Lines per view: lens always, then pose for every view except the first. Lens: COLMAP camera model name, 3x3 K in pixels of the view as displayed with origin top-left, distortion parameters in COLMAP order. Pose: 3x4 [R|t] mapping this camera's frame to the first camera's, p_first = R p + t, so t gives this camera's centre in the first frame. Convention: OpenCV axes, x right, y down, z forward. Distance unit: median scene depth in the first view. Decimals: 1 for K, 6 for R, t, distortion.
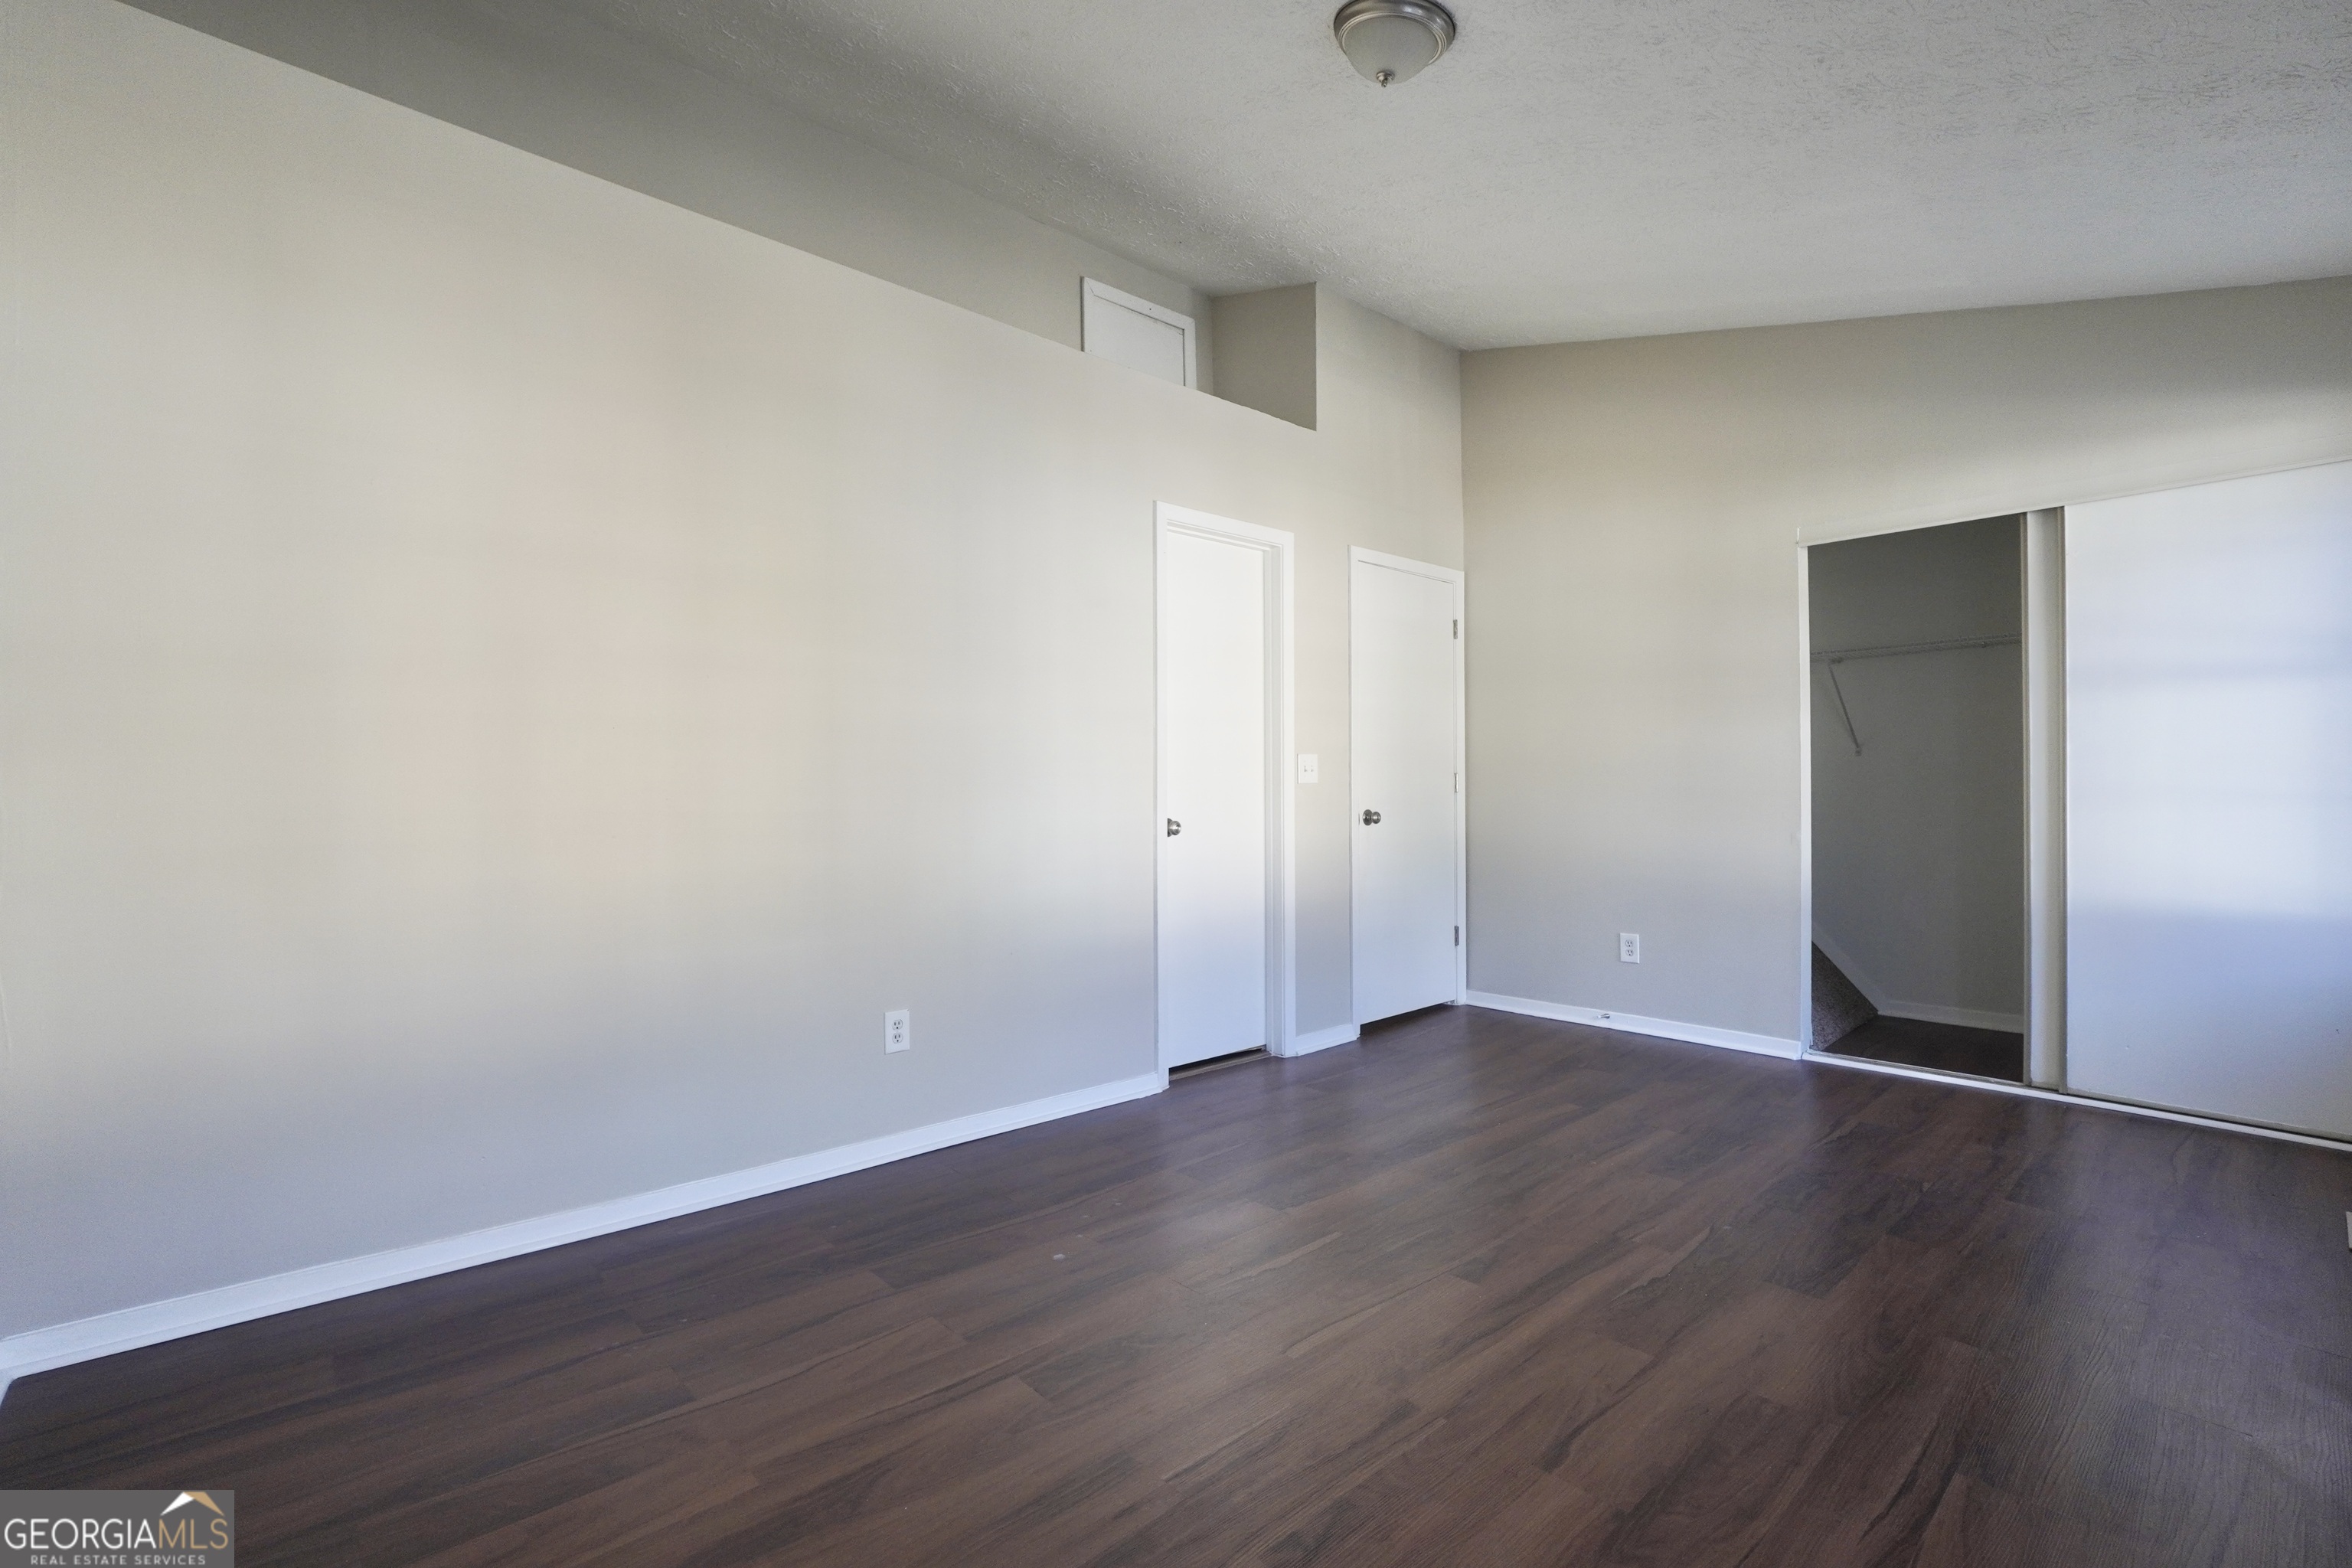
lens RADIAL K [[1032.2, 0, 1144.3], [0, 1032.2, 788.8], [0, 0, 1]] dist [-0.021657, 0.000193]
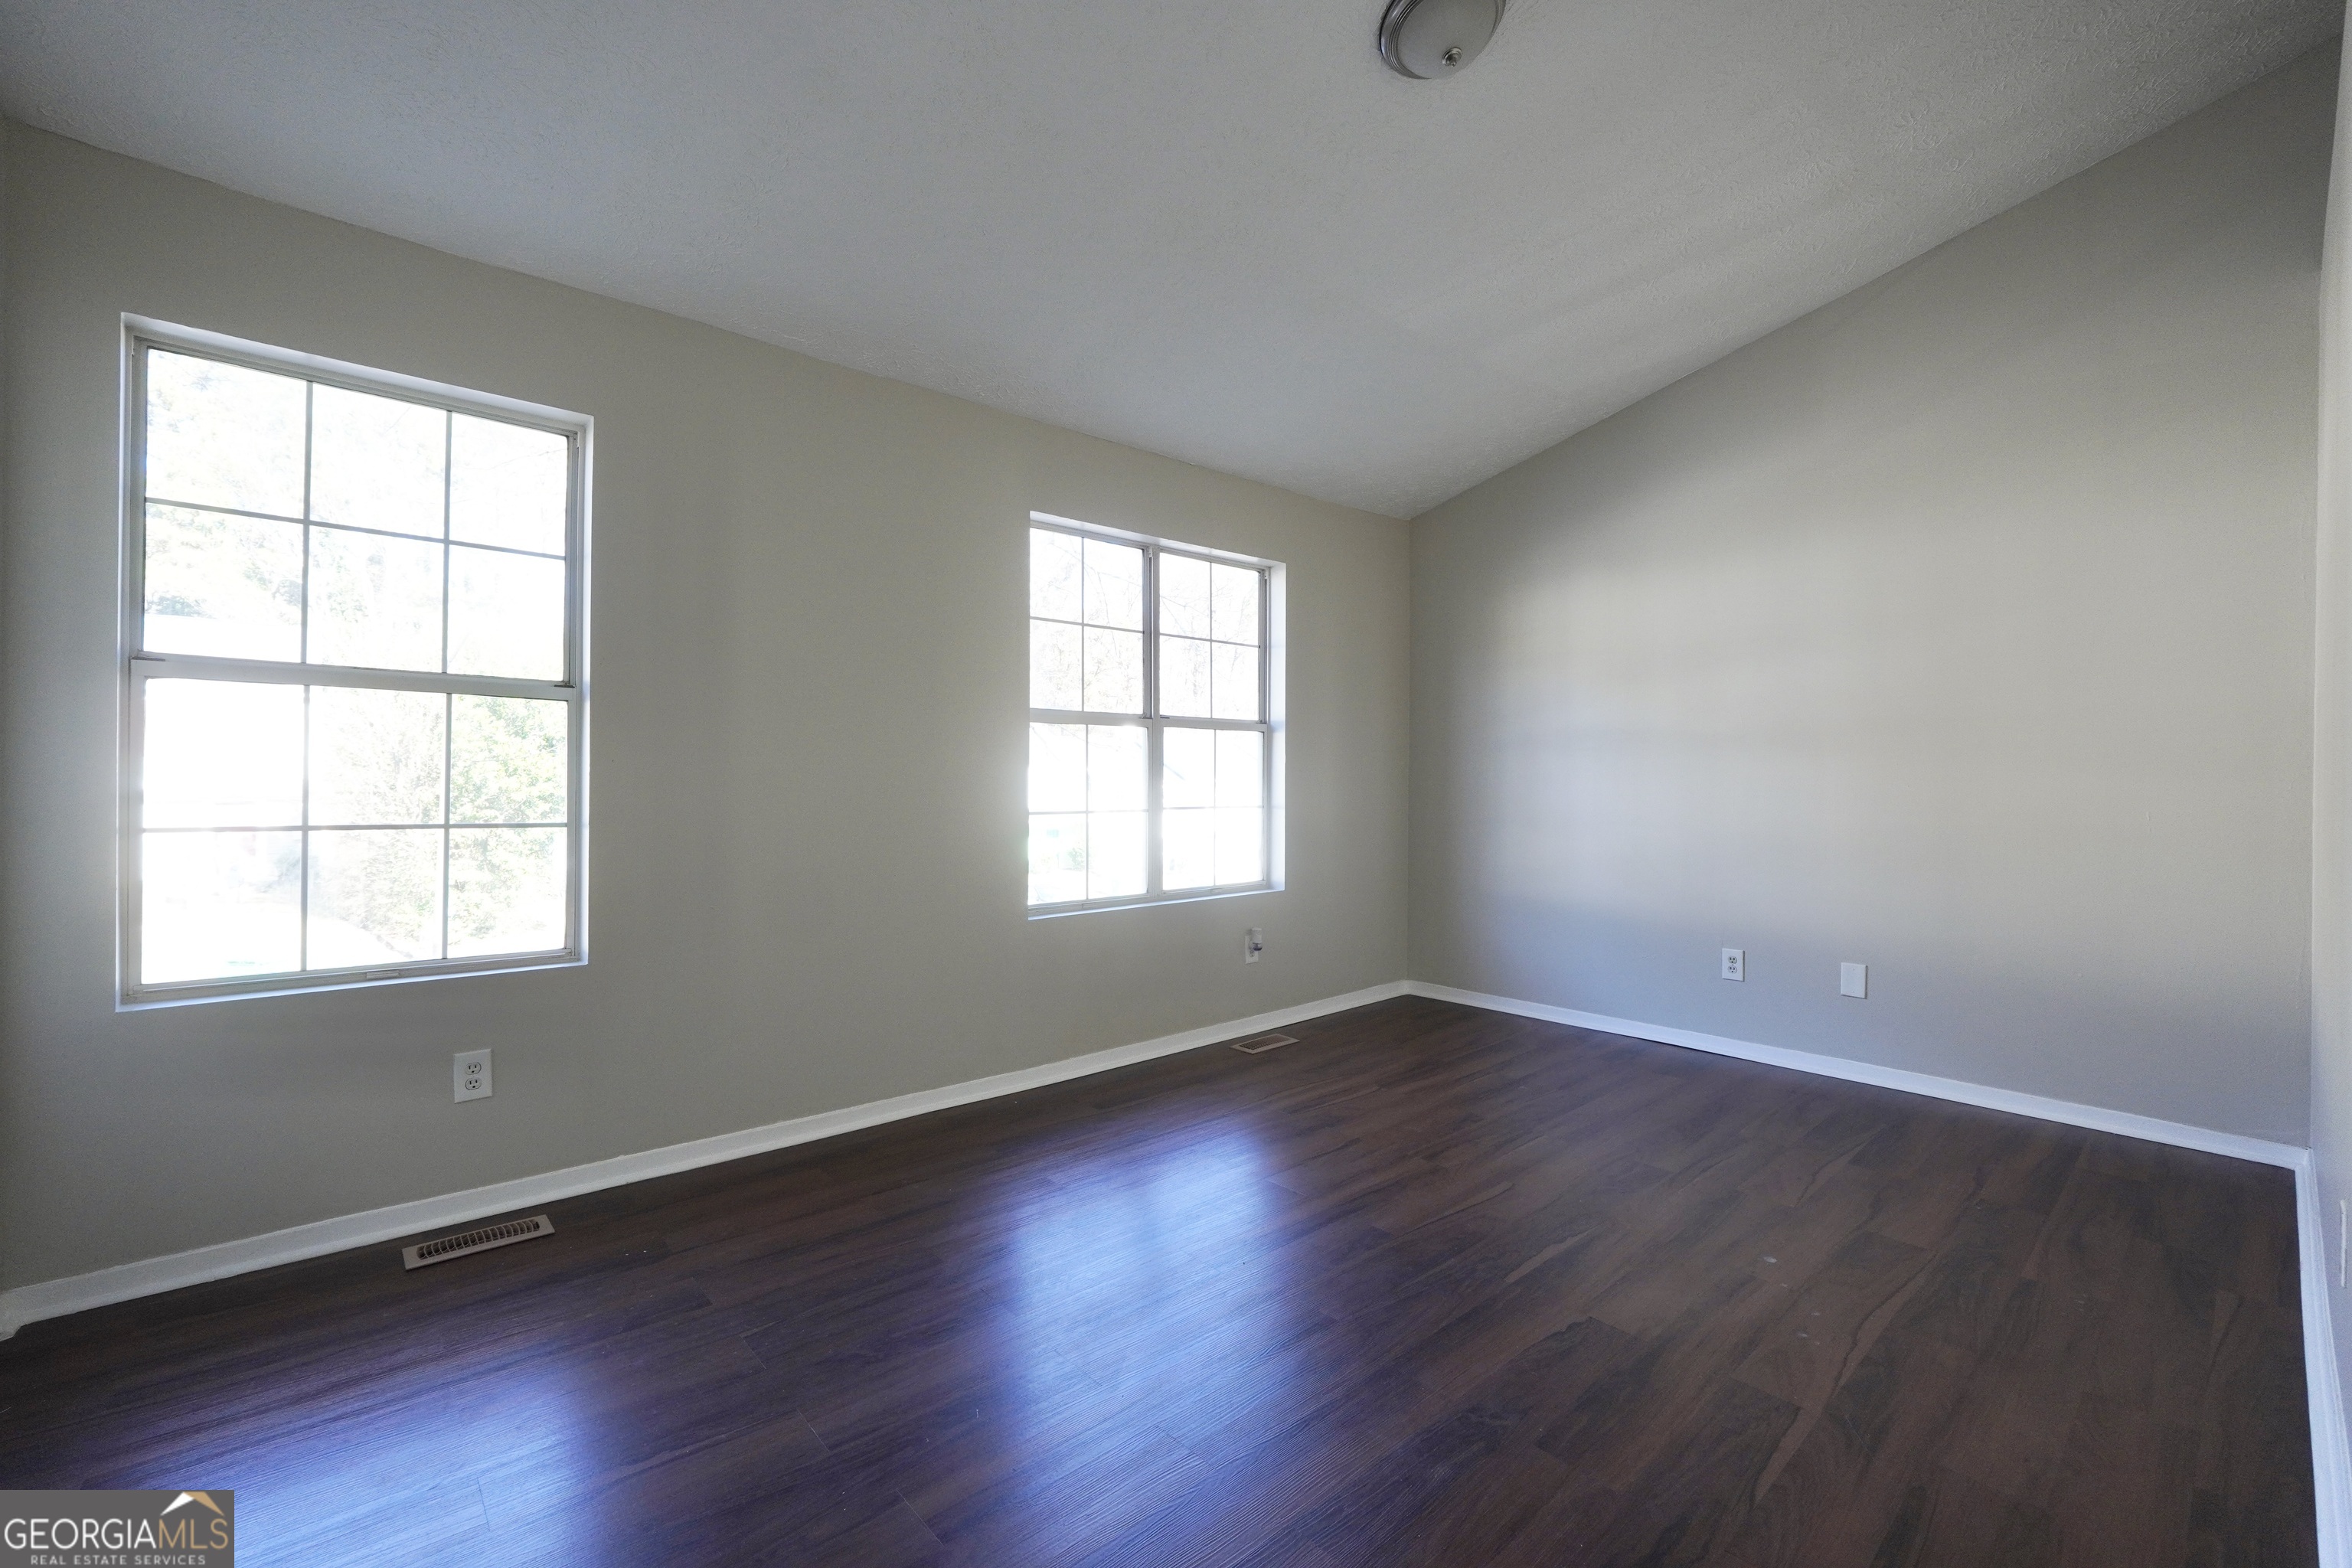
lens RADIAL K [[982.8, 0, 1164.0], [0, 982.8, 784.3], [0, 0, 1]] dist [-0.022078, 0.008198]
pose [[-0.999997, 0.000075, -0.002557, 0.475910], [0.000086, 0.999990, -0.004492, -0.014513], [0.002556, -0.004492, -0.999987, 1.784305]]
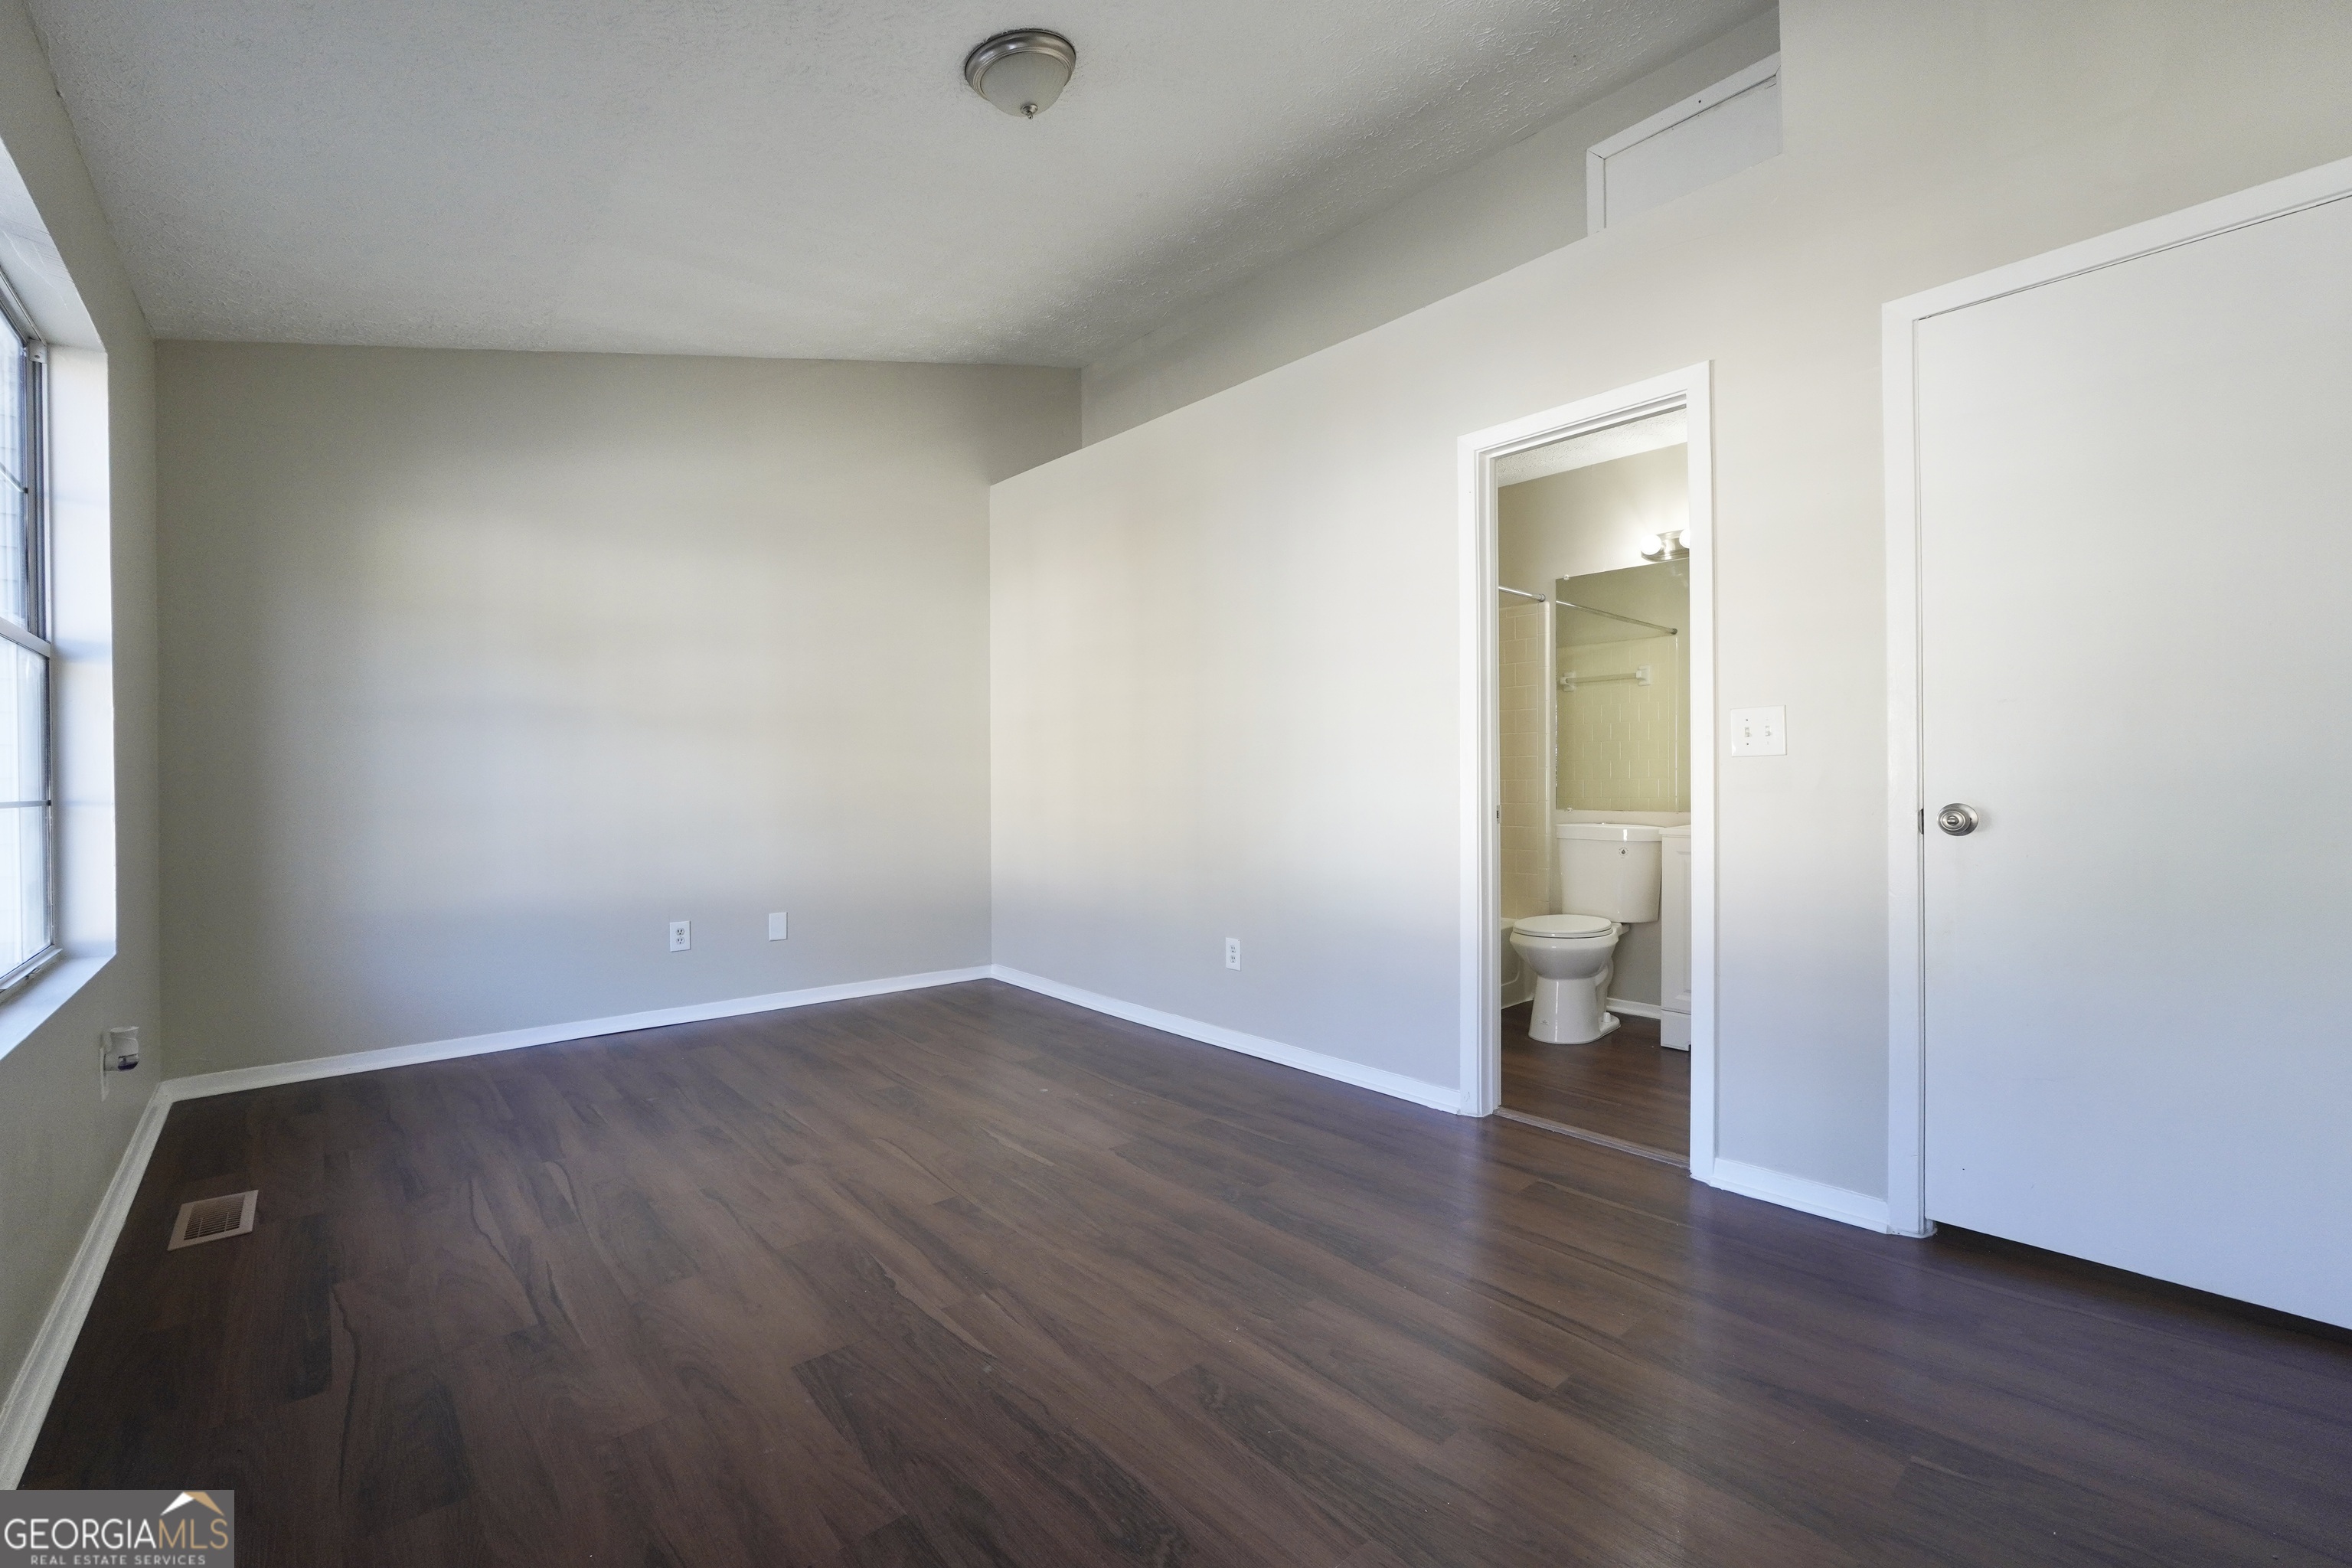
lens RADIAL K [[982.8, 0, 1164.0], [0, 982.8, 784.3], [0, 0, 1]] dist [-0.022078, 0.008198]
pose [[-0.001457, 0.010927, -0.999939, 1.195880], [0.012344, 0.999864, 0.010909, 0.001658], [0.999923, -0.012328, -0.001592, 1.066361]]
